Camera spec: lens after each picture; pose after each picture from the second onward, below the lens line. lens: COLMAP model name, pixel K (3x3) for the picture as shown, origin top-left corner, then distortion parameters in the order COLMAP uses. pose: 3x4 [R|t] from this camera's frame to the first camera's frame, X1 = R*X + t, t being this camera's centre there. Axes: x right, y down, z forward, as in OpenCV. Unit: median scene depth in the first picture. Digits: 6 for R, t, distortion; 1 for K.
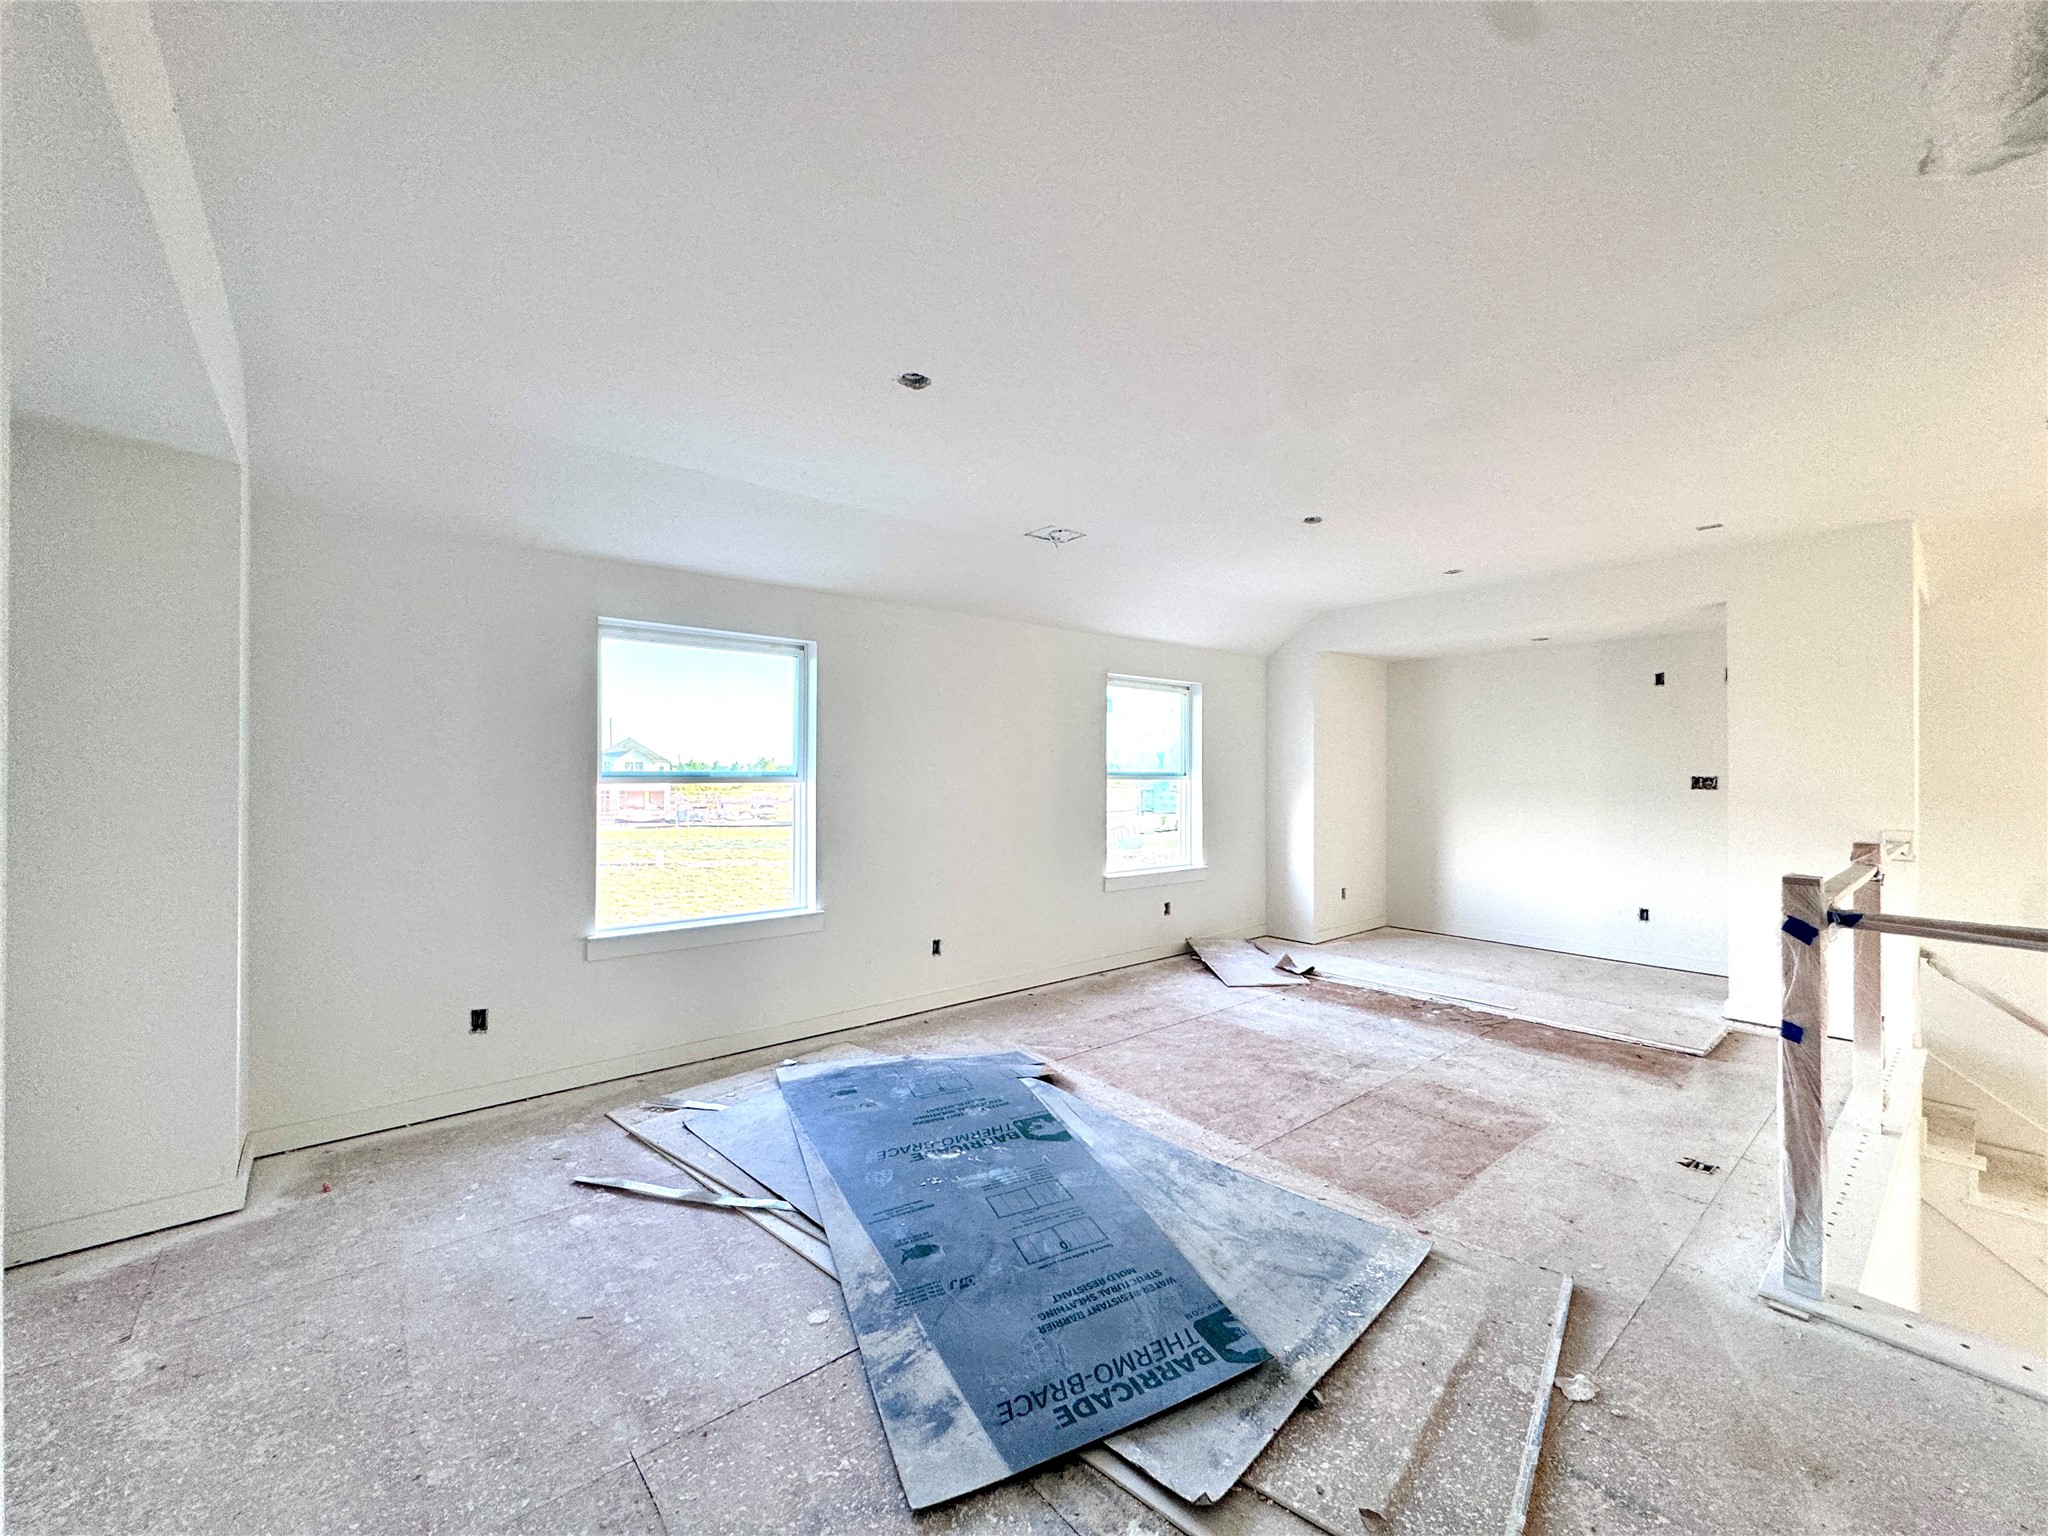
lens RADIAL K [[822.2, 0, 1024.0], [0, 822.2, 768.0], [0, 0, 1]] dist [-0.002385, -0.000005]
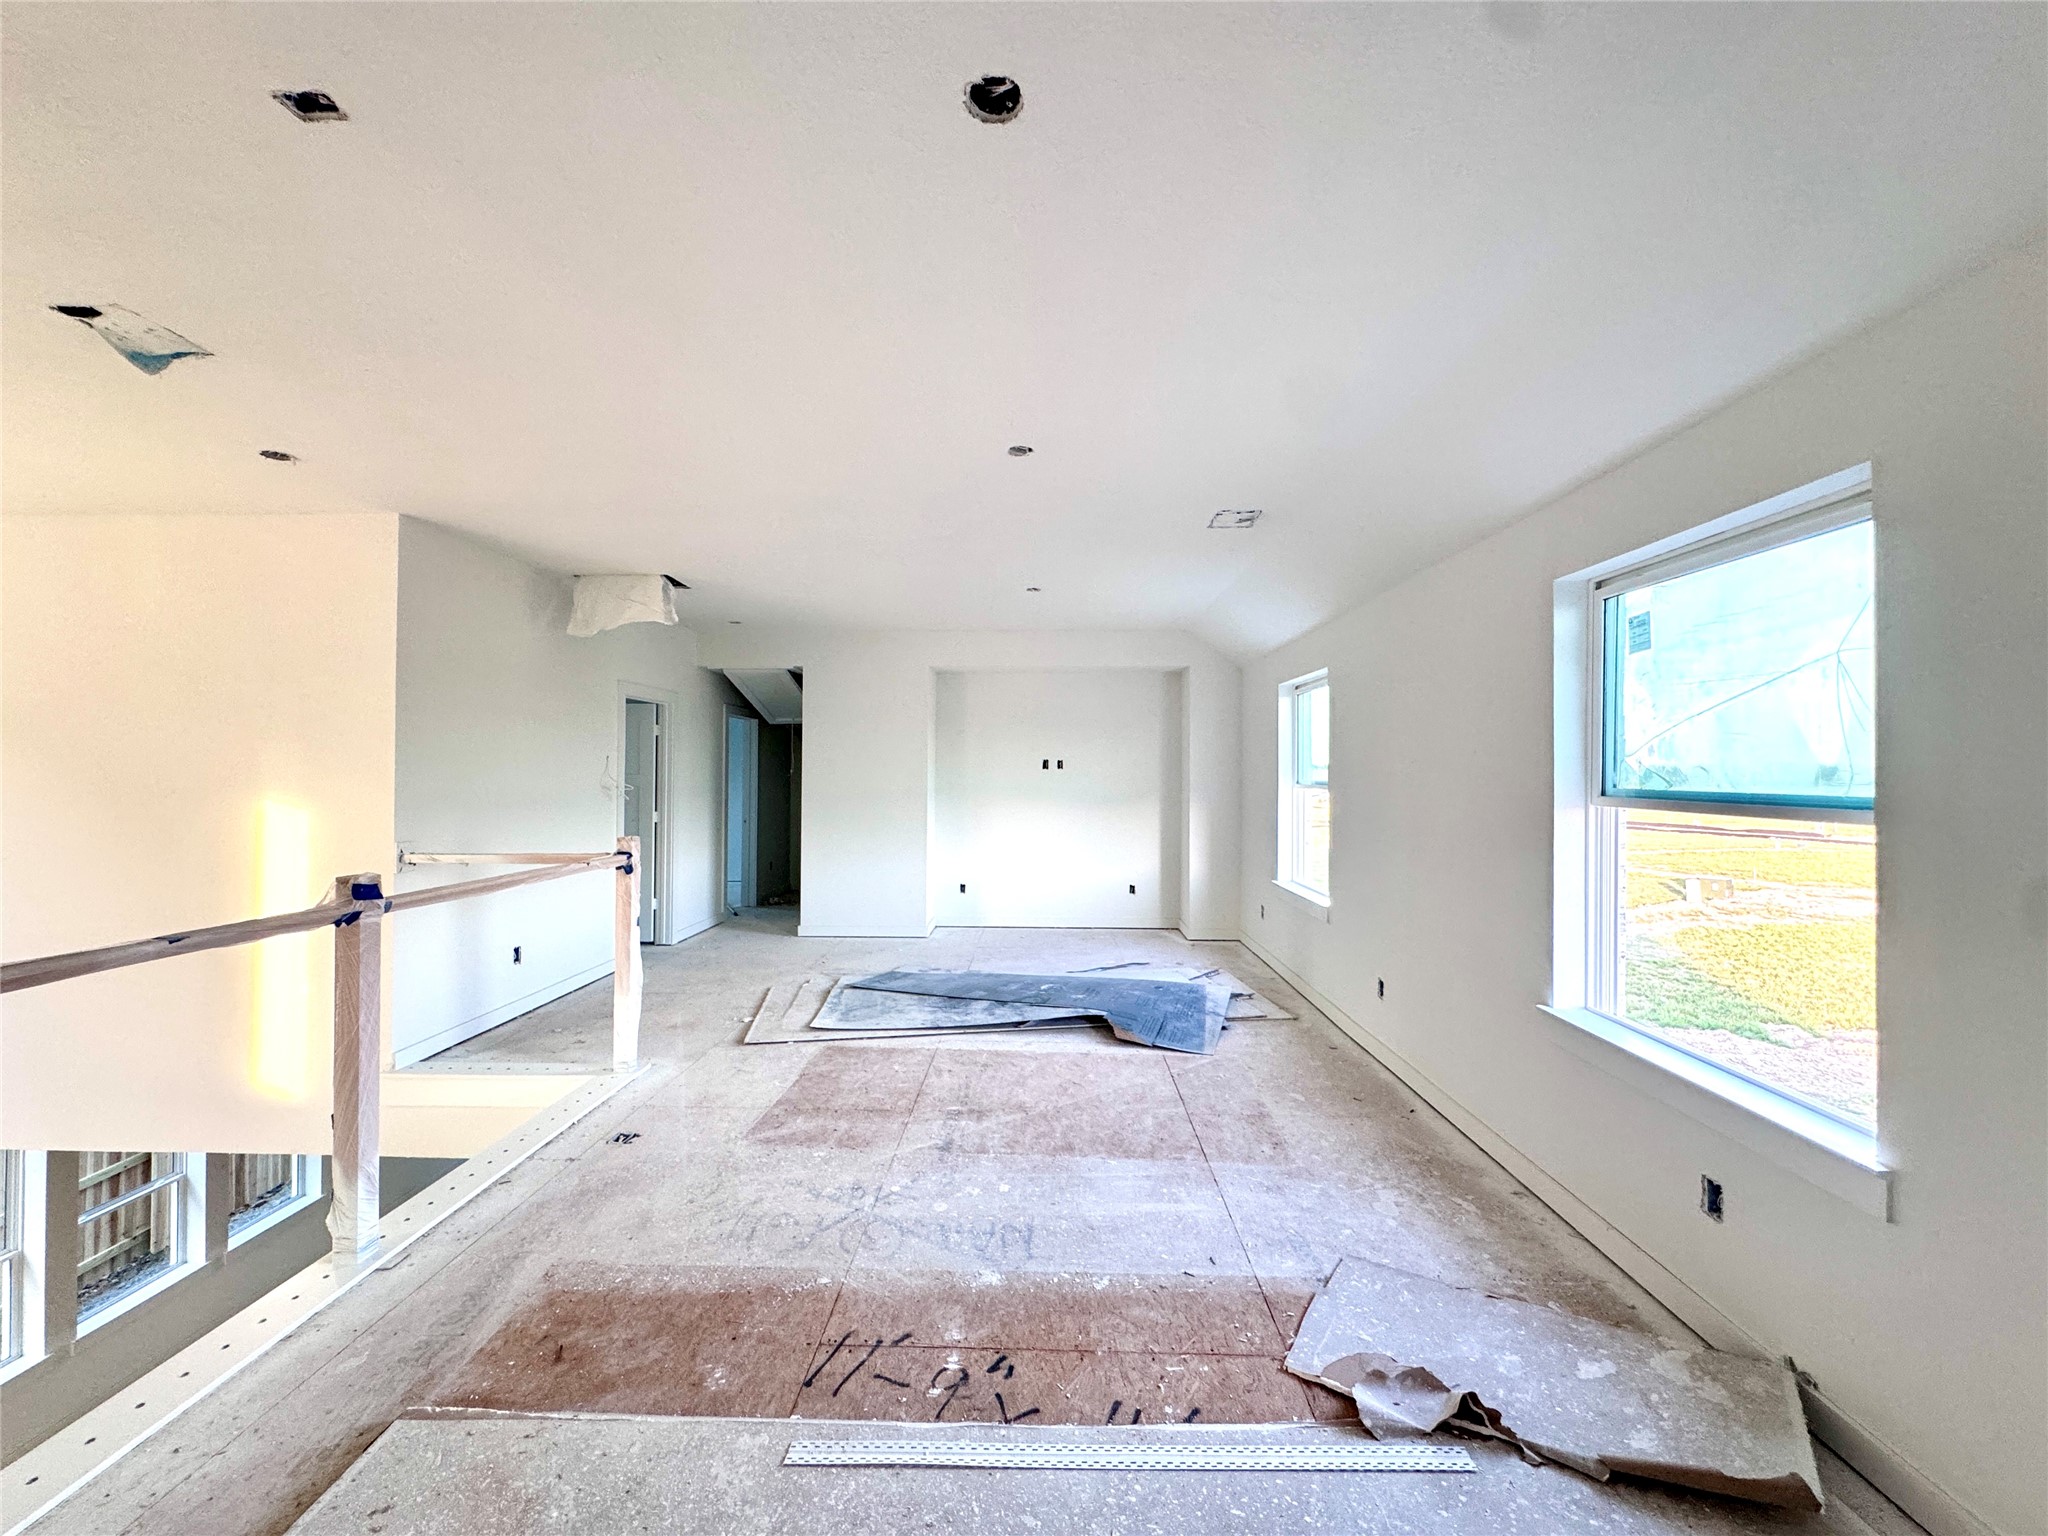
lens RADIAL K [[822.2, 0, 1024.0], [0, 822.2, 768.0], [0, 0, 1]] dist [-0.002385, -0.000005]
pose [[-0.660622, -0.010674, -0.750643, 1.134167], [-0.005818, 0.999942, -0.009099, -0.003774], [0.750696, -0.001644, -0.660645, 1.859145]]
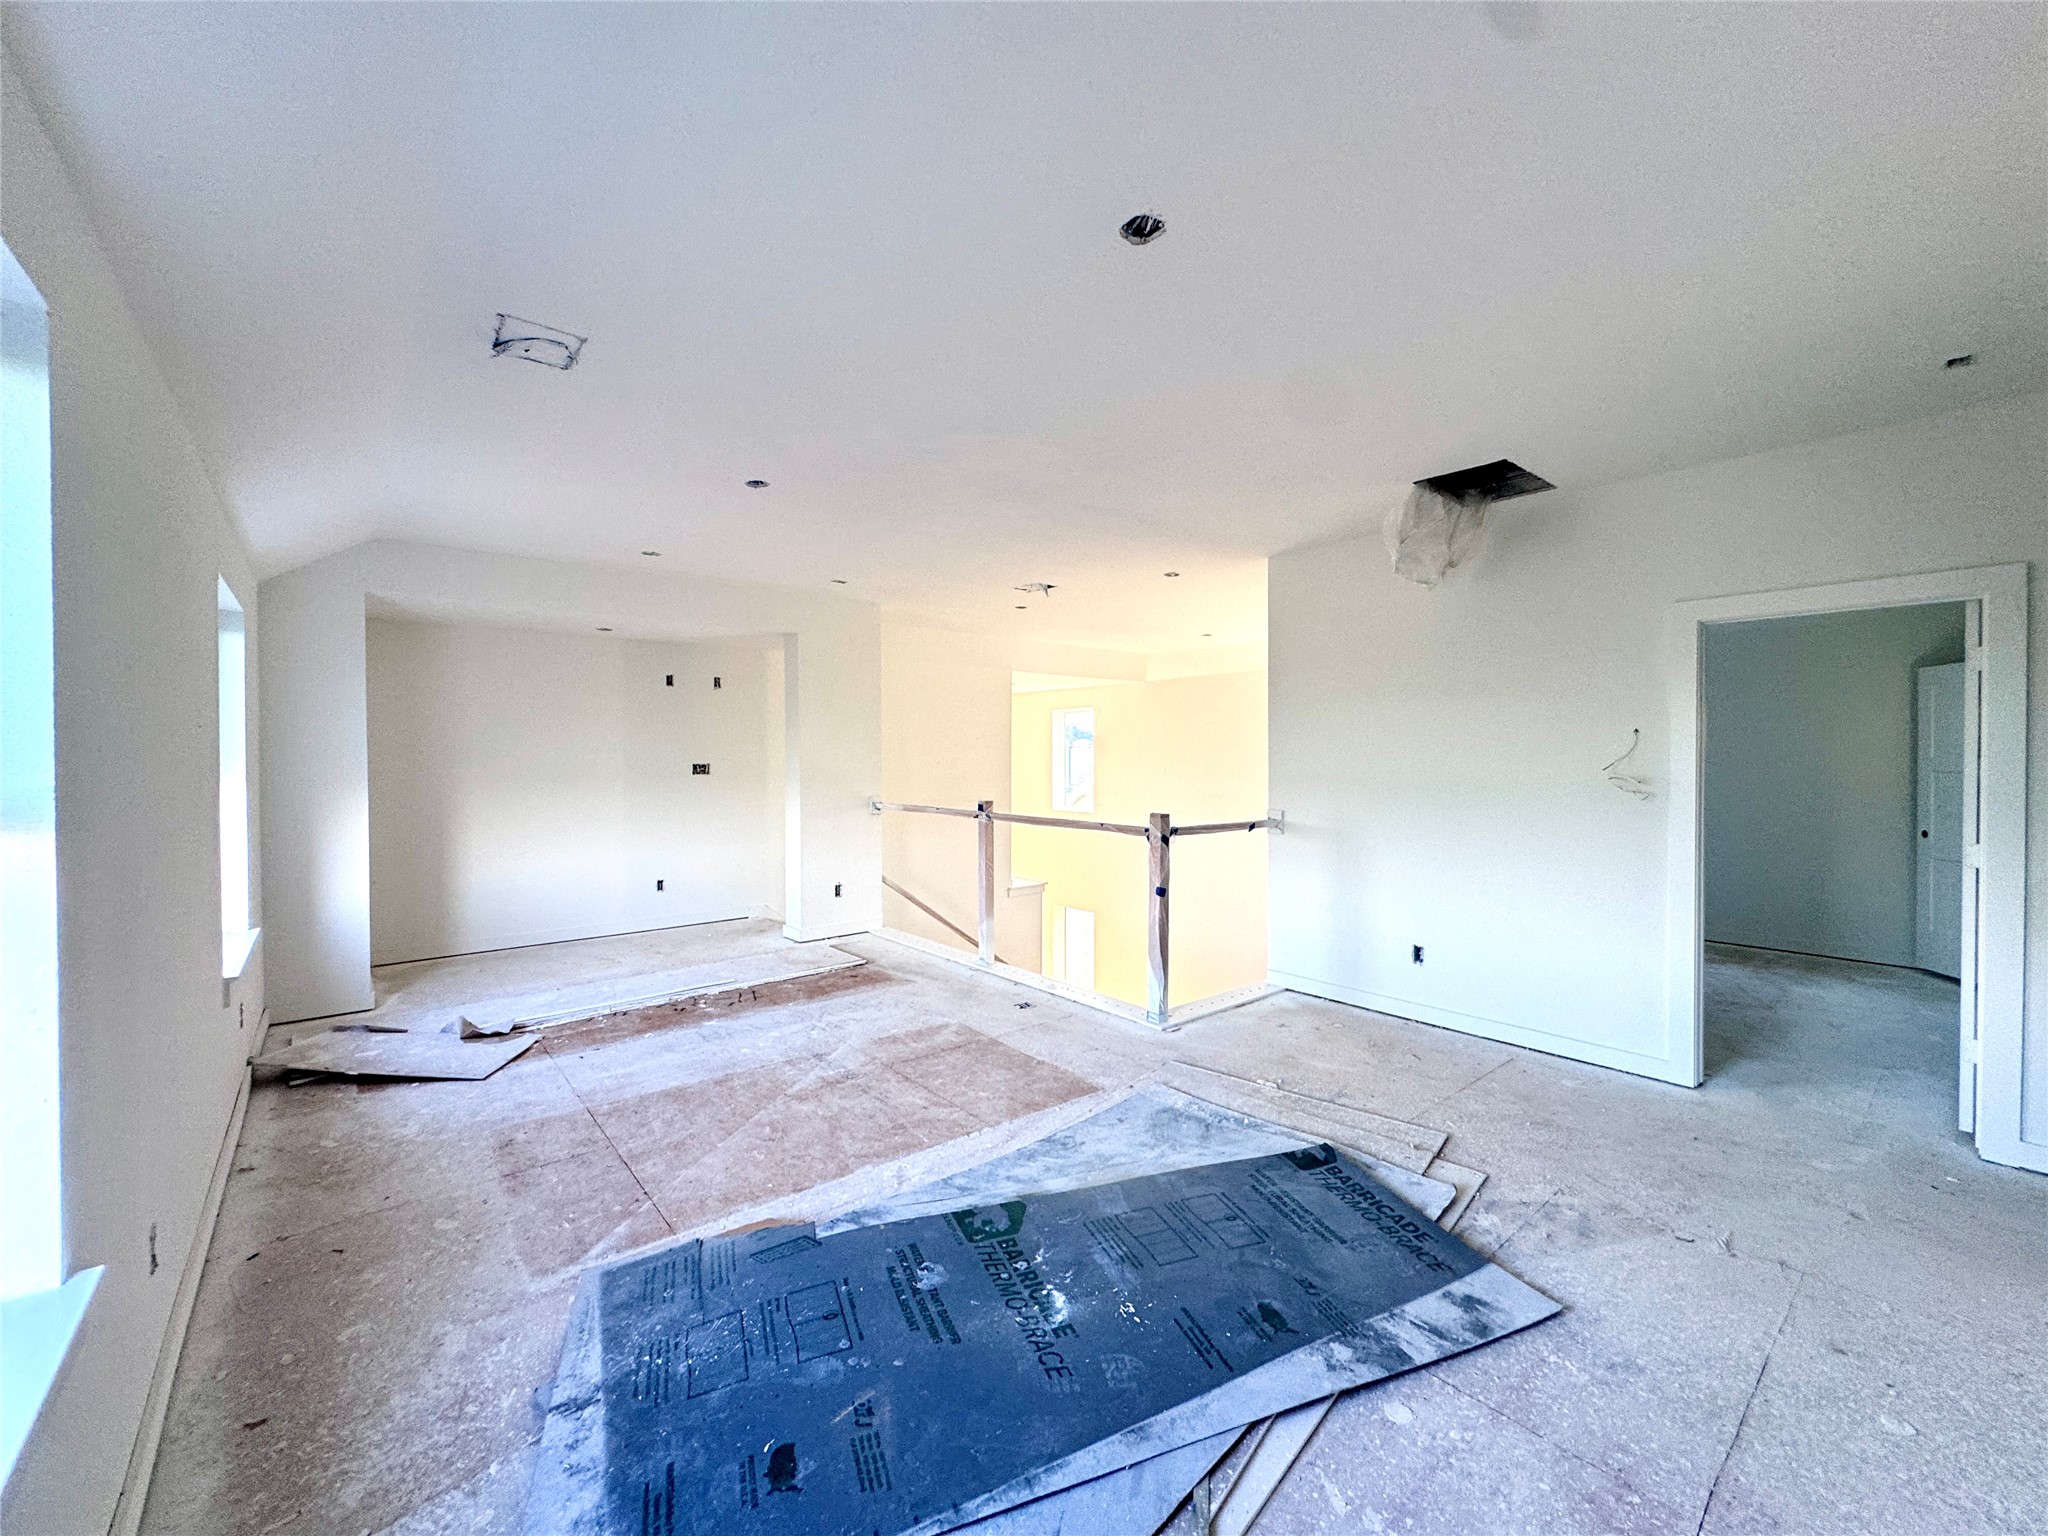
lens RADIAL K [[822.2, 0, 1024.0], [0, 822.2, 768.0], [0, 0, 1]] dist [-0.002385, -0.000005]
pose [[-0.000524, -0.017435, 0.999848, -0.684769], [-0.000109, 0.999848, 0.017435, -0.008520], [-1.000000, -0.000100, -0.000525, 0.875229]]
